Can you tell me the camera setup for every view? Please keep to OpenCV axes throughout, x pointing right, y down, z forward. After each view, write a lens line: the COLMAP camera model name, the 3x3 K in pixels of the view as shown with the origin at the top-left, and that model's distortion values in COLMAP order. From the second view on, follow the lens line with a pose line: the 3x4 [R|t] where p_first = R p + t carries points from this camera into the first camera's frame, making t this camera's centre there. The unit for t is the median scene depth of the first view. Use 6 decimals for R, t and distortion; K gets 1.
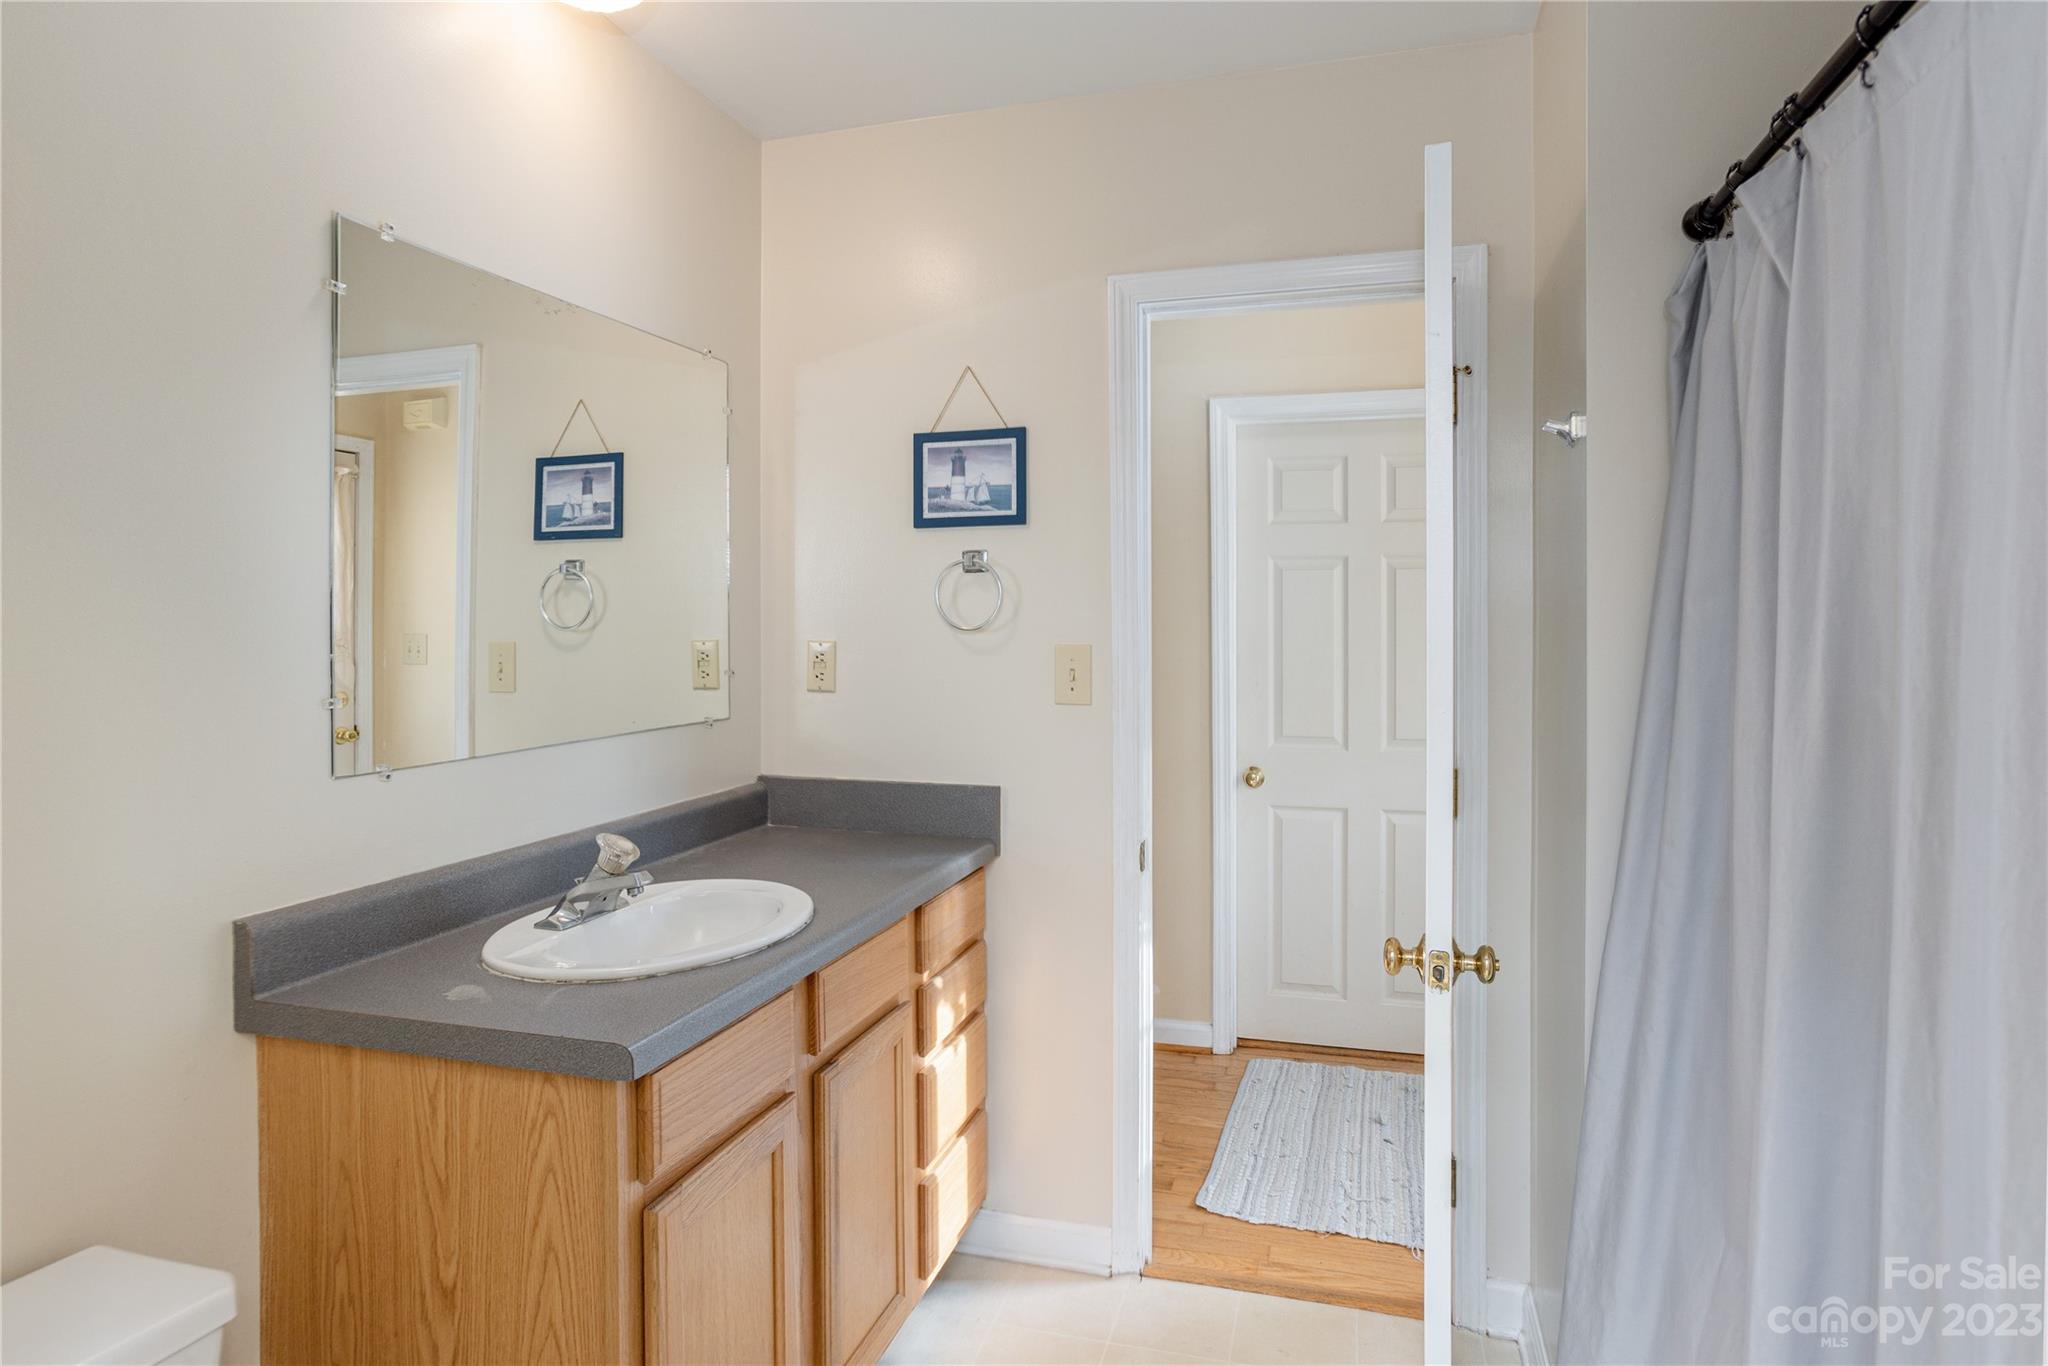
lens RADIAL K [[1052.0, 0, 1028.2], [0, 1052.0, 627.1], [0, 0, 1]] dist [-0.041467, -0.000145]
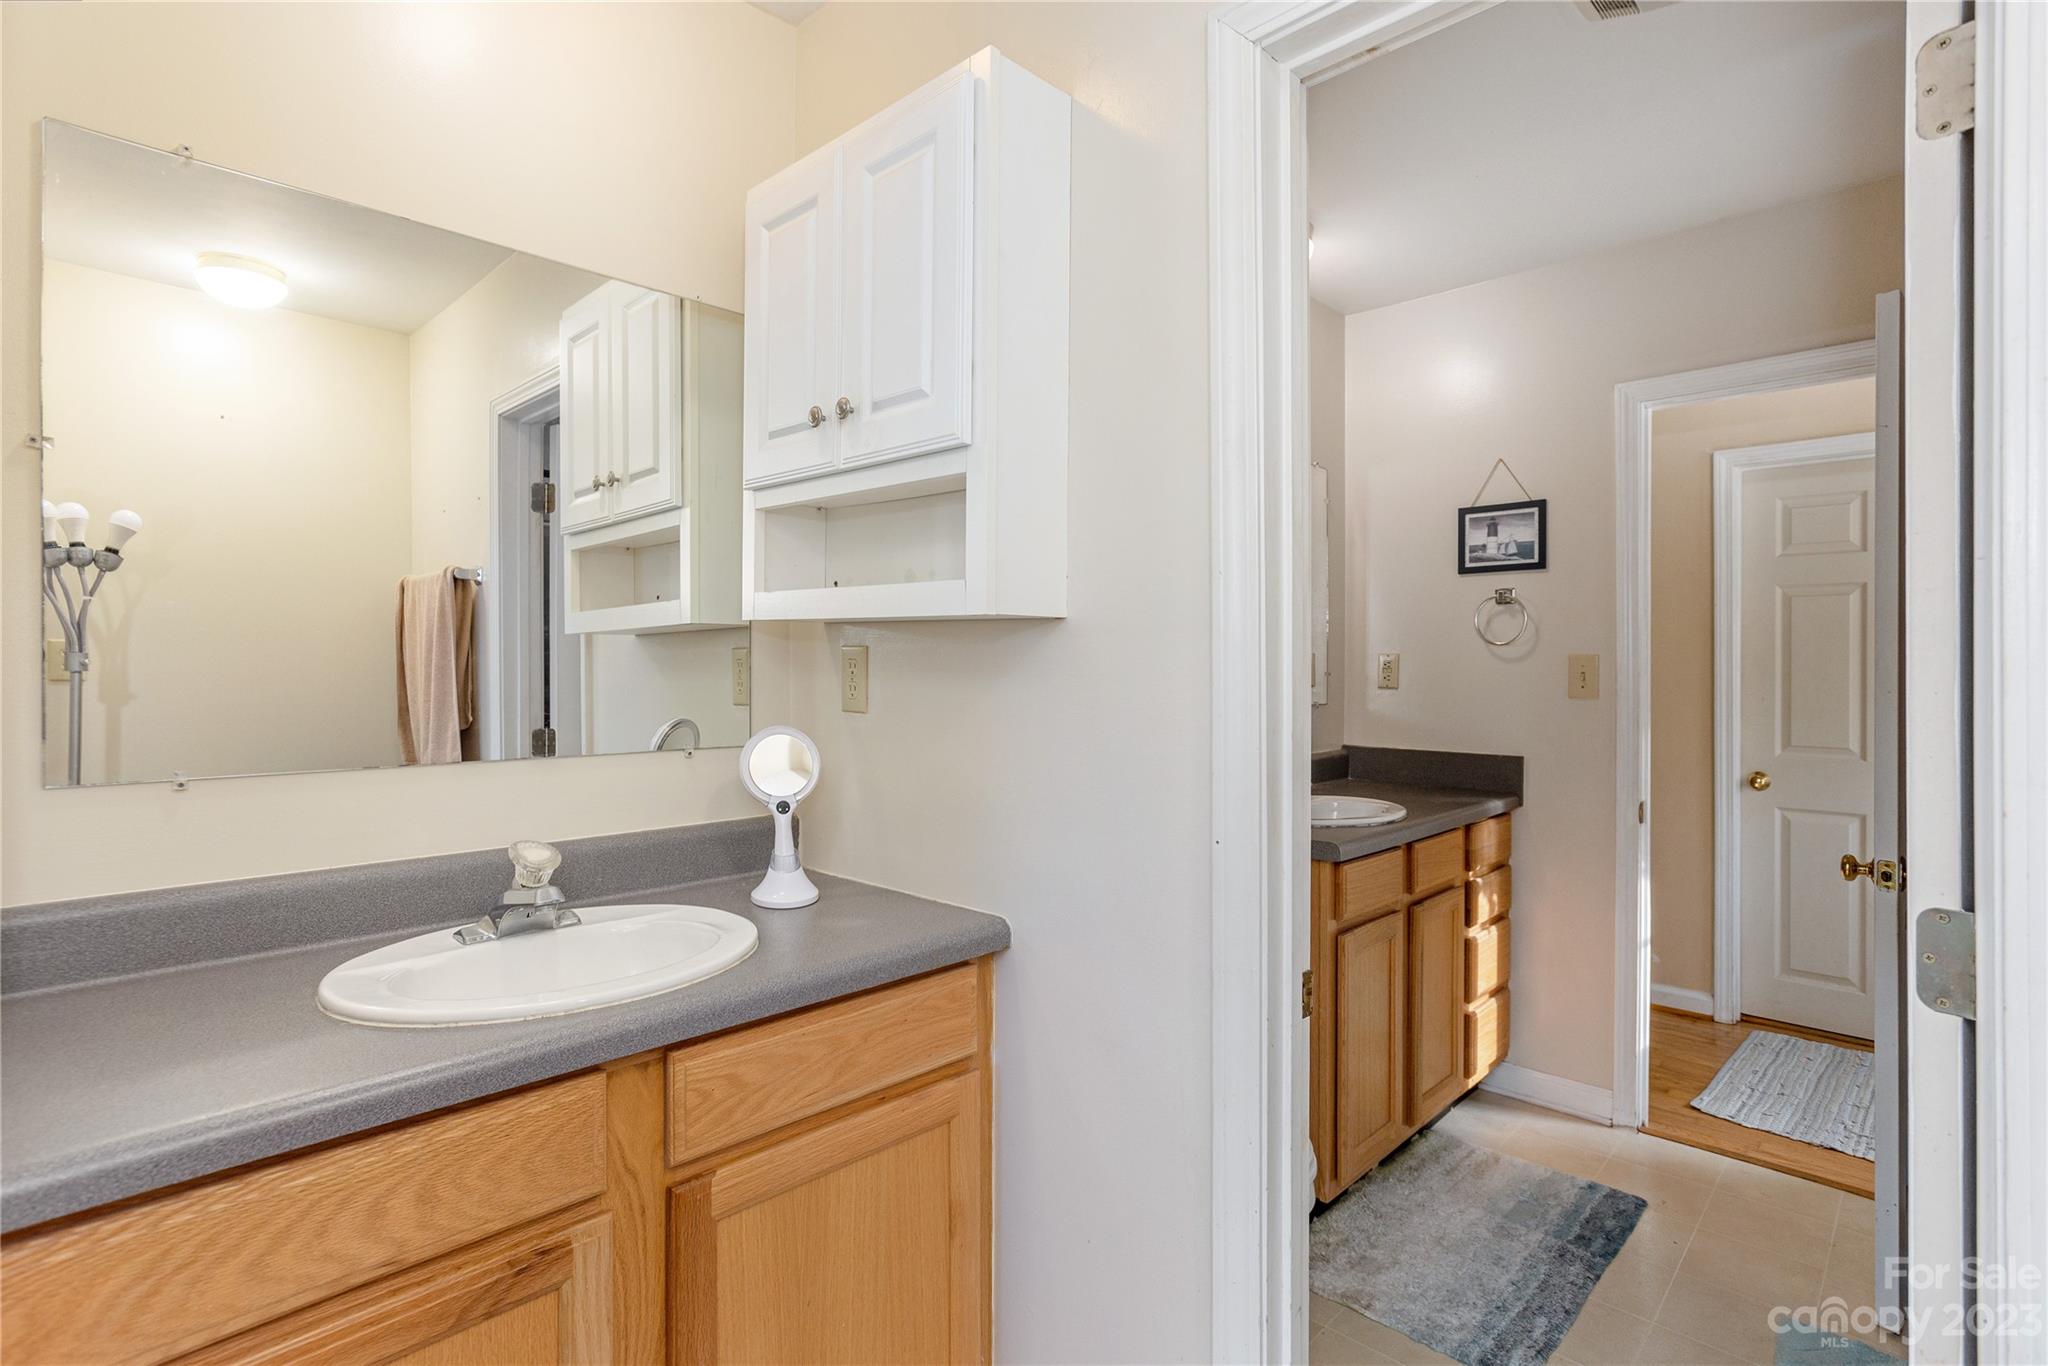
lens RADIAL K [[1005.5, 0, 1011.6], [0, 1005.5, 677.3], [0, 0, 1]] dist [-0.034611, 0.025363]
pose [[0.895097, 0.005384, -0.445839, -0.045213], [-0.001582, 0.999959, 0.008899, 0.035138], [0.445869, -0.007260, 0.895069, -0.493449]]
